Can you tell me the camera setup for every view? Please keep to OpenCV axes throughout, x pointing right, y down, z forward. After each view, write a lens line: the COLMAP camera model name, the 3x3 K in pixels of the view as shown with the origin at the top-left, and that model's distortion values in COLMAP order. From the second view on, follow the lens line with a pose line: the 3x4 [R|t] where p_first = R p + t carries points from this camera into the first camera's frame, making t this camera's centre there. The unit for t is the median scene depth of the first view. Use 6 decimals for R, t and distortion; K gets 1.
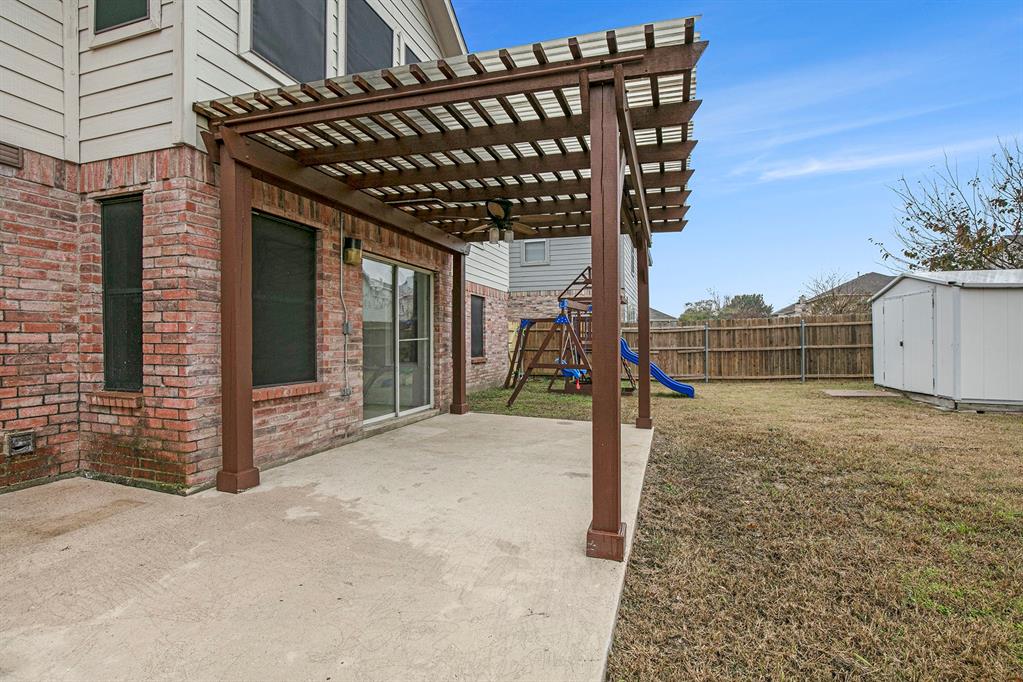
lens RADIAL K [[477.4, 0, 515.0], [0, 477.4, 341.4], [0, 0, 1]] dist [-0.025801, 0.002357]
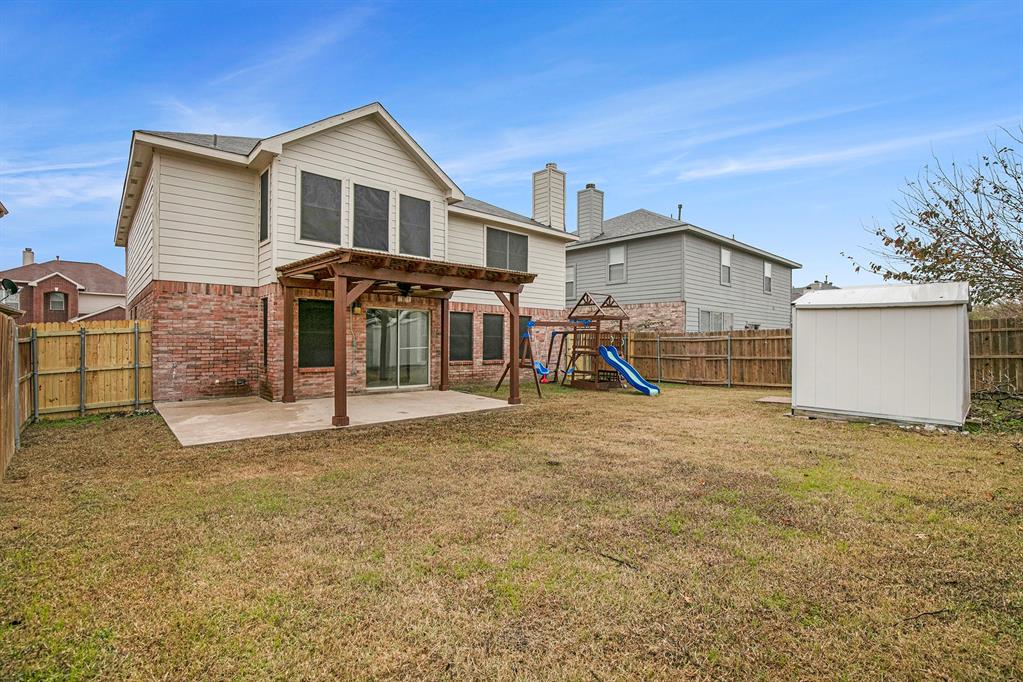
lens RADIAL K [[477.4, 0, 513.4], [0, 477.4, 340.9], [0, 0, 1]] dist [-0.025801, 0.002357]
pose [[0.857565, 0.005817, -0.514342, 1.140644], [-0.007407, 0.999972, -0.001041, -0.034323], [0.514322, 0.004702, 0.857584, -0.413562]]
